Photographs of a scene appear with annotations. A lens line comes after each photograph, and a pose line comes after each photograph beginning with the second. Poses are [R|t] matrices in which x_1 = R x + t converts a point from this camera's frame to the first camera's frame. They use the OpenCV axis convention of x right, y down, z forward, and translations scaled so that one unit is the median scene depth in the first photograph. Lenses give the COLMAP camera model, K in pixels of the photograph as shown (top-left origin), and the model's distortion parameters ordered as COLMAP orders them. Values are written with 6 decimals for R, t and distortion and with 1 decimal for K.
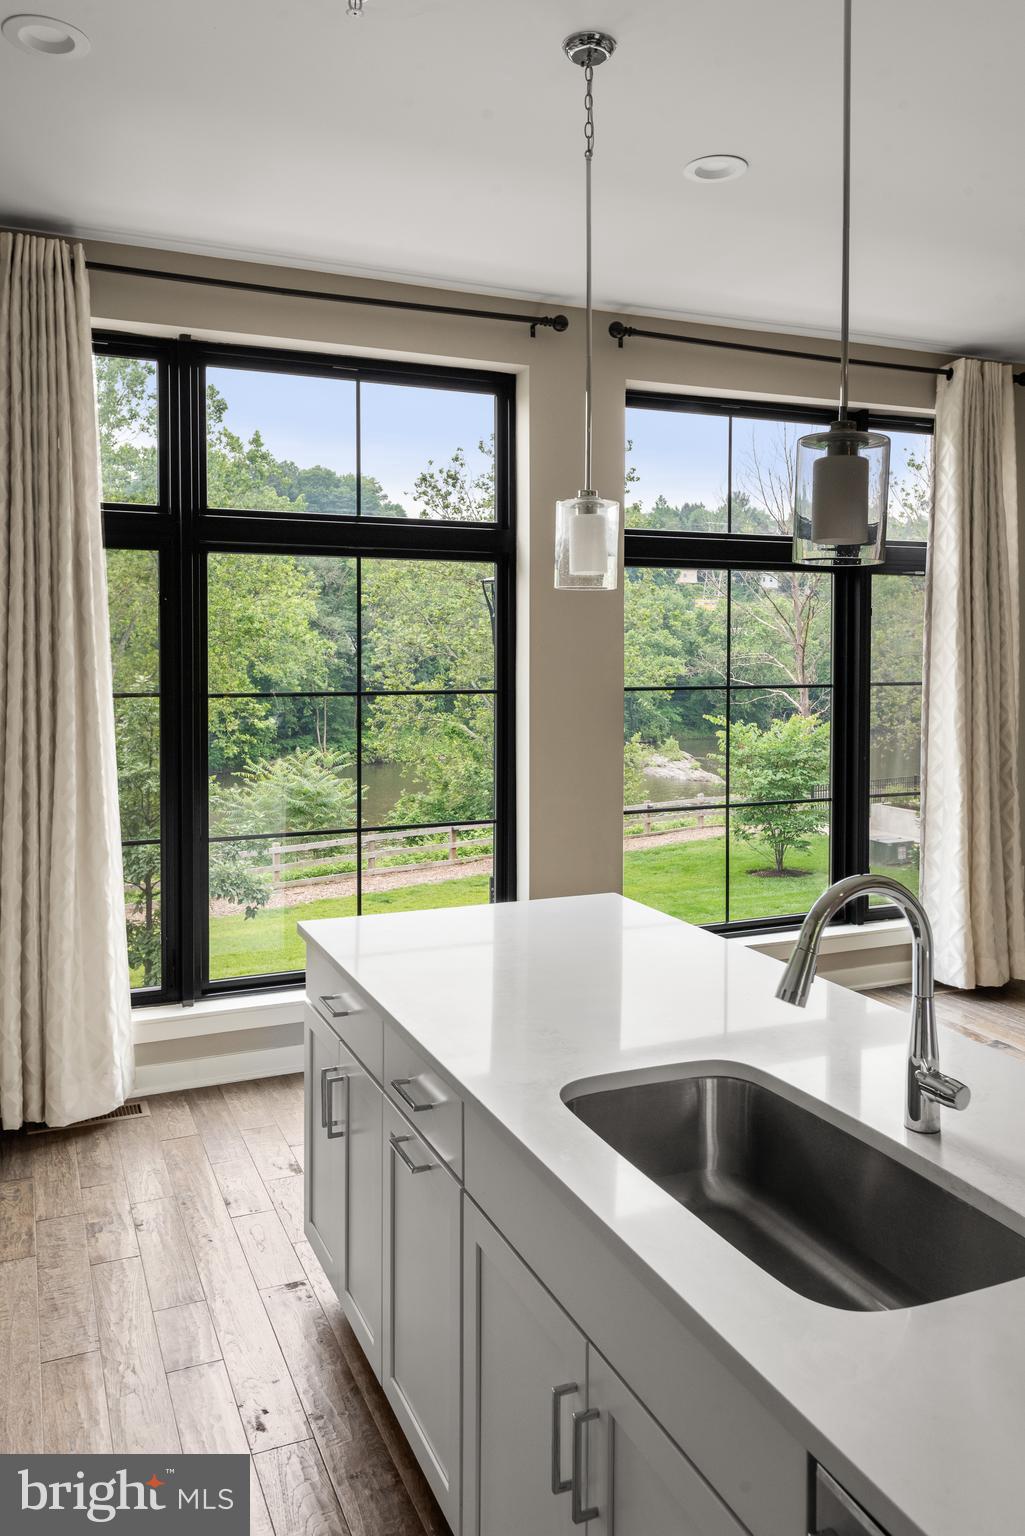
lens RADIAL K [[1169.0, 0, 509.7], [0, 1169.0, 674.6], [0, 0, 1]] dist [-0.002590, -0.009953]
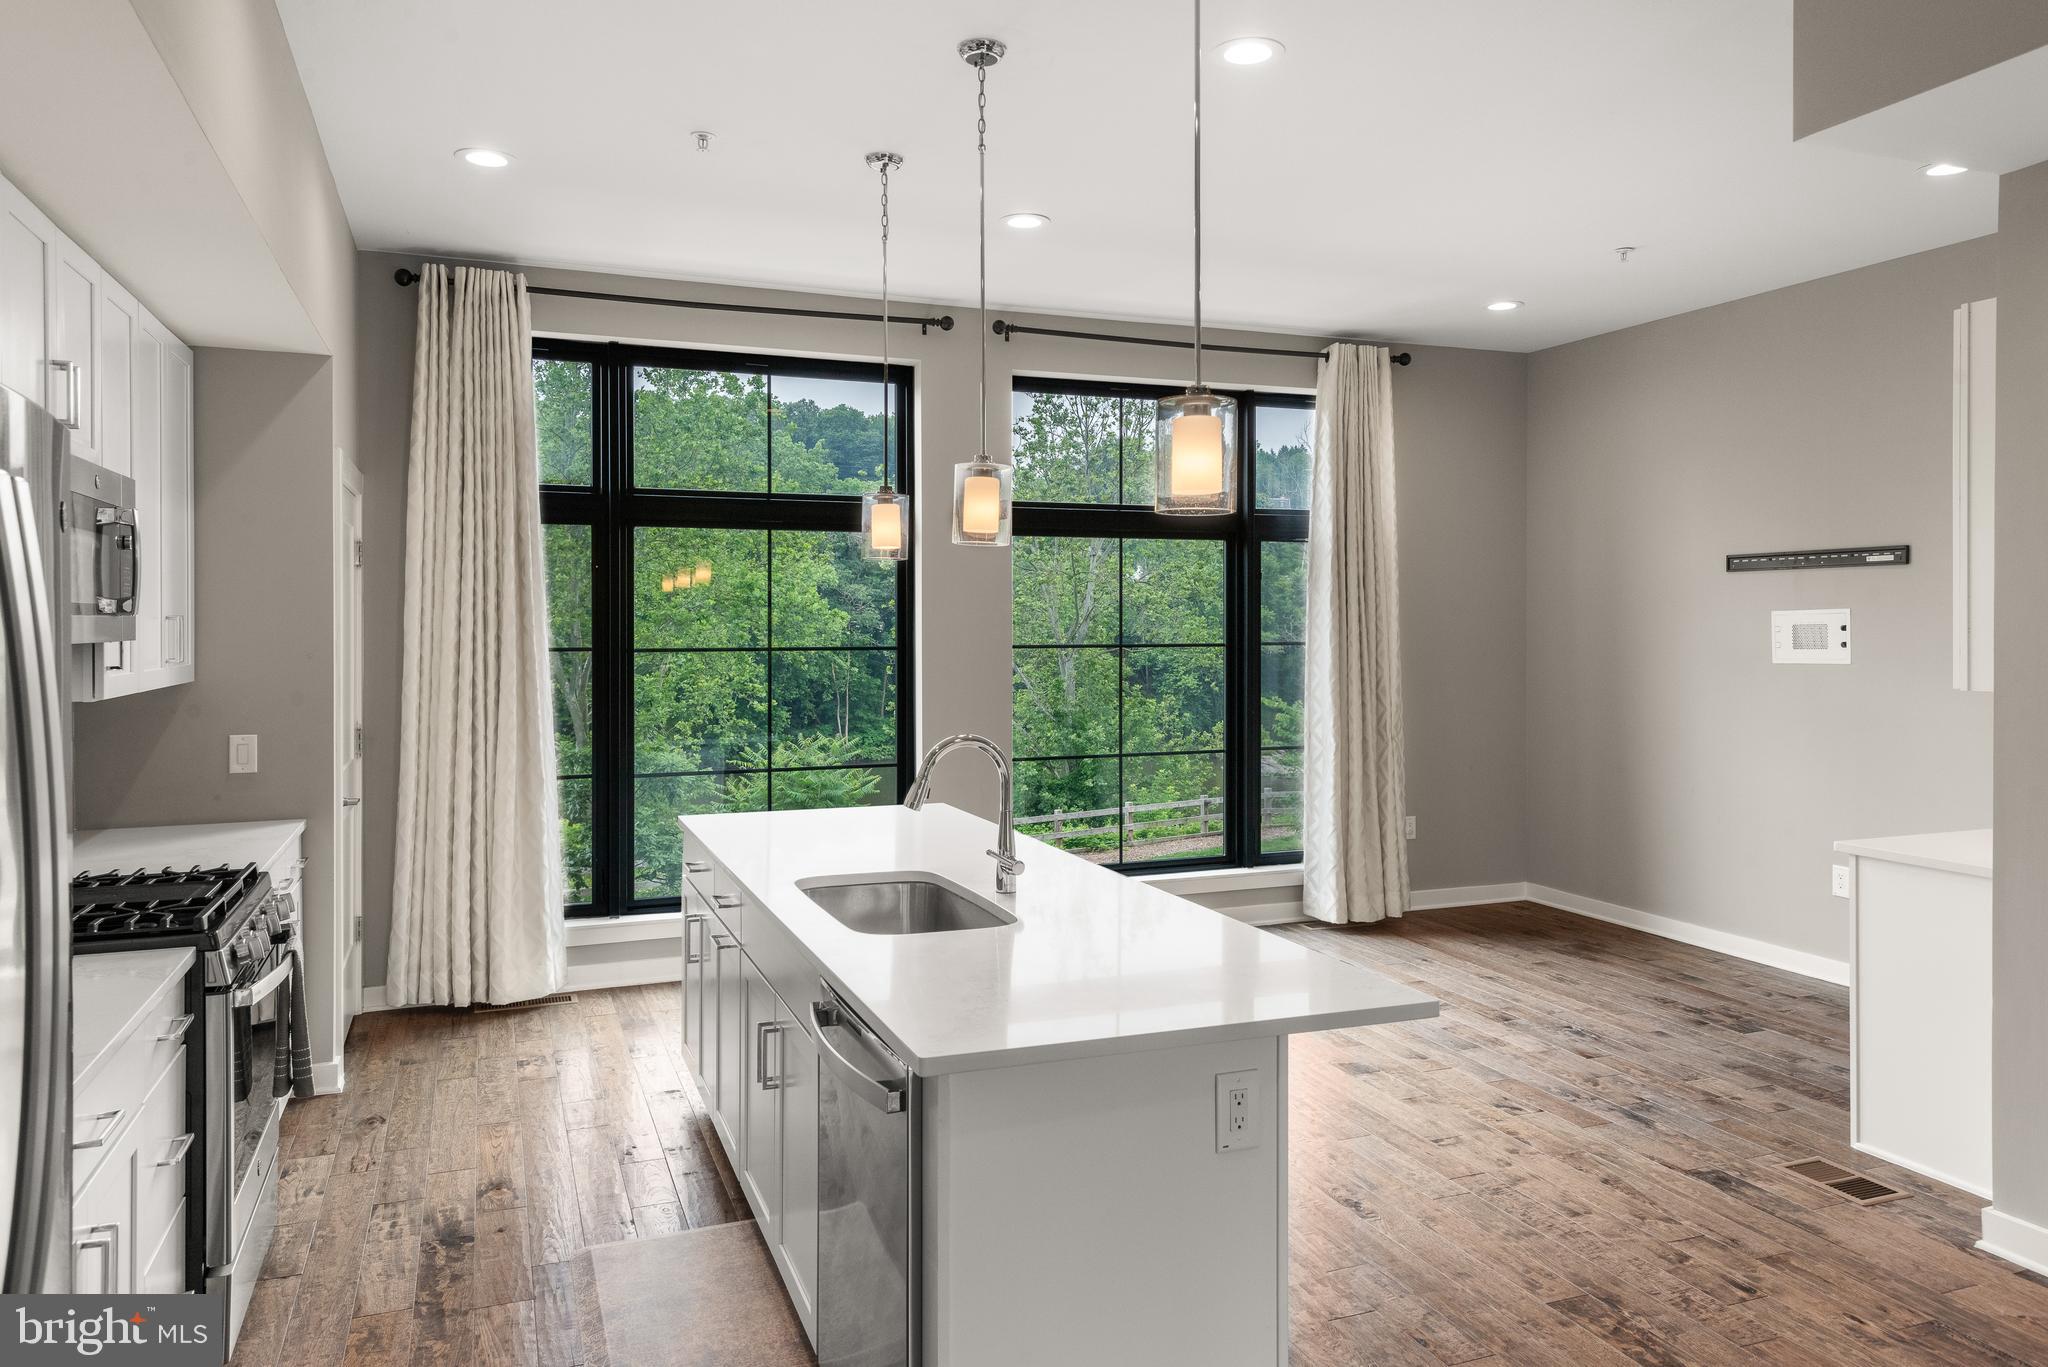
lens RADIAL K [[1369.1, 0, 1028.4], [0, 1369.1, 628.6], [0, 0, 1]] dist [-0.000092, -0.000692]
pose [[0.999779, -0.001978, -0.020920, 0.166063], [0.001639, 0.999868, -0.016193, 0.019383], [0.020950, 0.016155, 0.999650, -0.358003]]
